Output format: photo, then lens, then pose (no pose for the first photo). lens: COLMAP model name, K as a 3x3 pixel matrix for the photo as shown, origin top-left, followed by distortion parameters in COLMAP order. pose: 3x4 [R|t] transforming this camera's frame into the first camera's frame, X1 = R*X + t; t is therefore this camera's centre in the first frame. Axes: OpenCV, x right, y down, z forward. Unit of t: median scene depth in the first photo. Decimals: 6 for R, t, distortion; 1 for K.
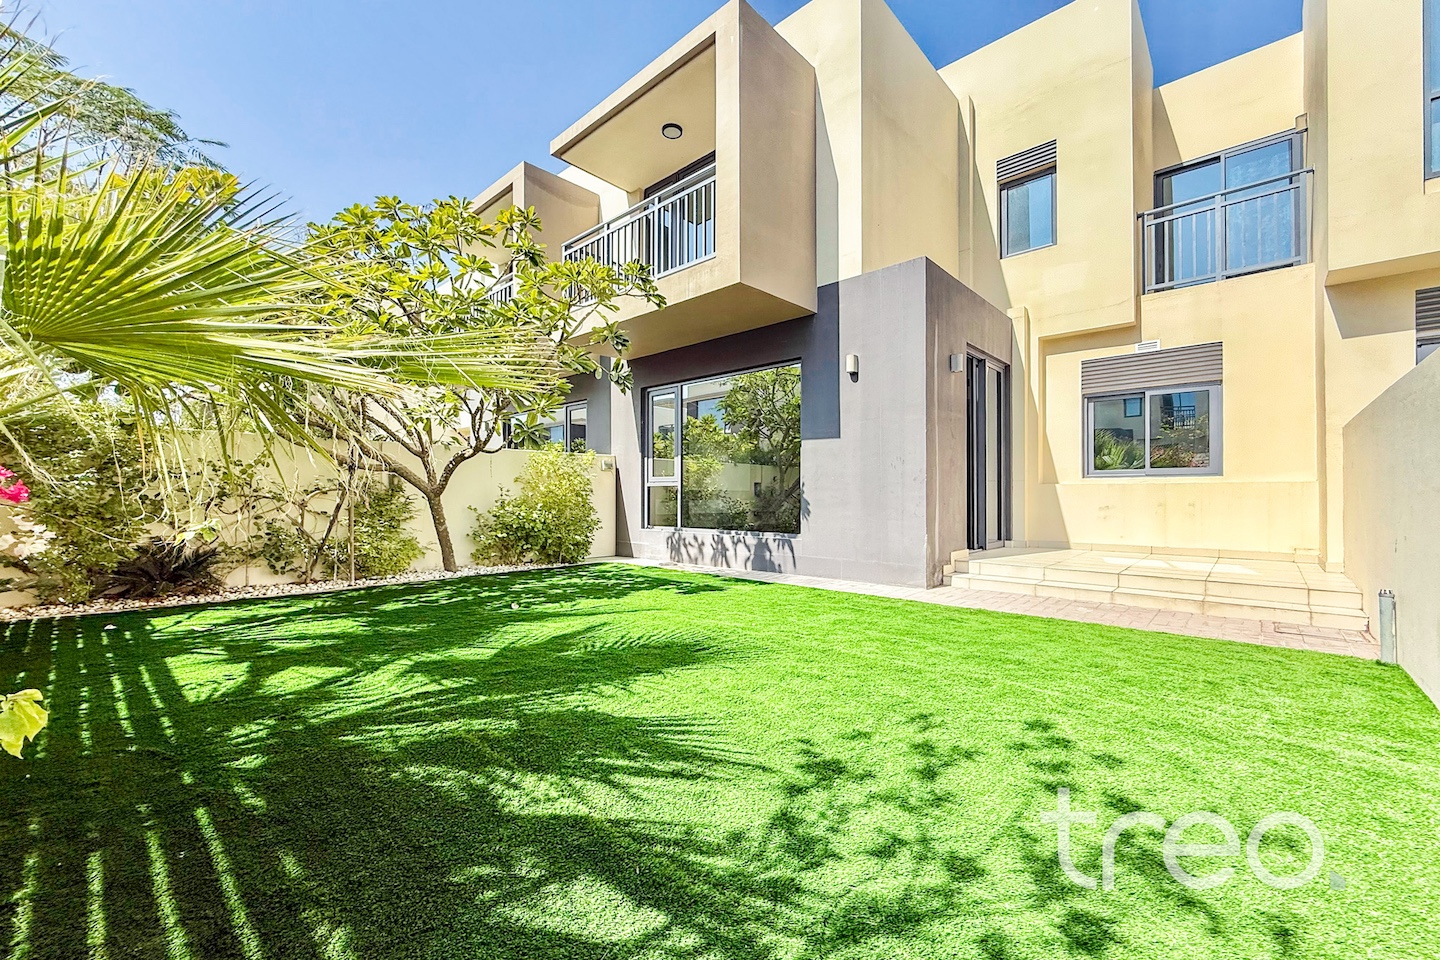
lens RADIAL K [[579.0, 0, 720.0], [0, 579.0, 480.0], [0, 0, 1]] dist [-0.000866, -0.000185]
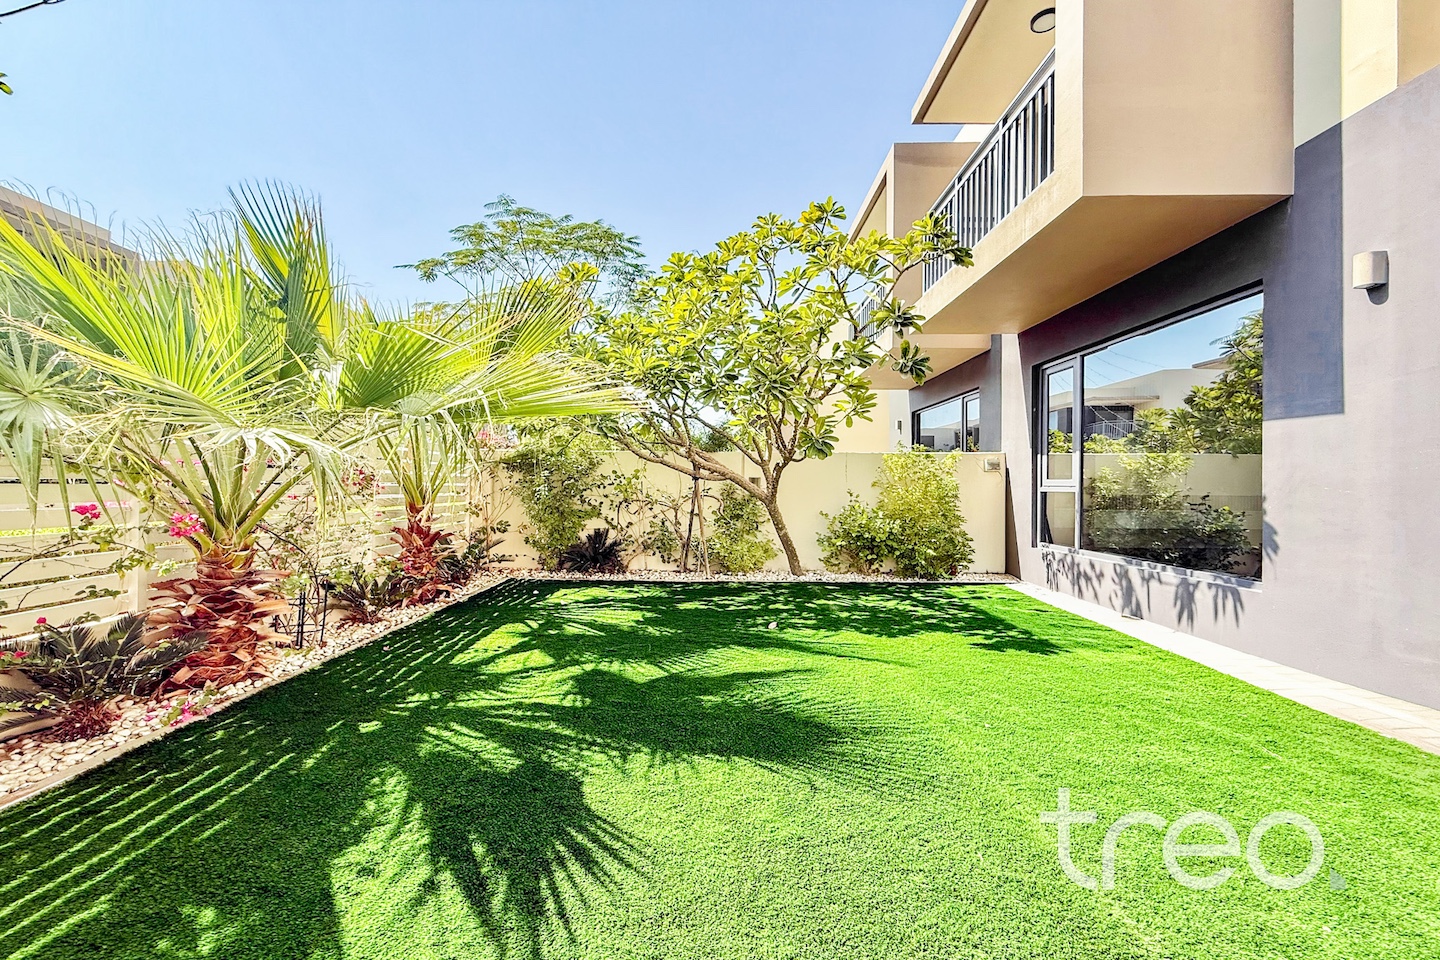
lens RADIAL K [[574.1, 0, 715.9], [0, 574.1, 478.1], [0, 0, 1]] dist [-0.005687, 0.000192]
pose [[0.672836, -0.006397, -0.739764, 0.401722], [0.014610, 0.999883, 0.004642, -0.044603], [0.739647, -0.013931, 0.672851, 0.411949]]
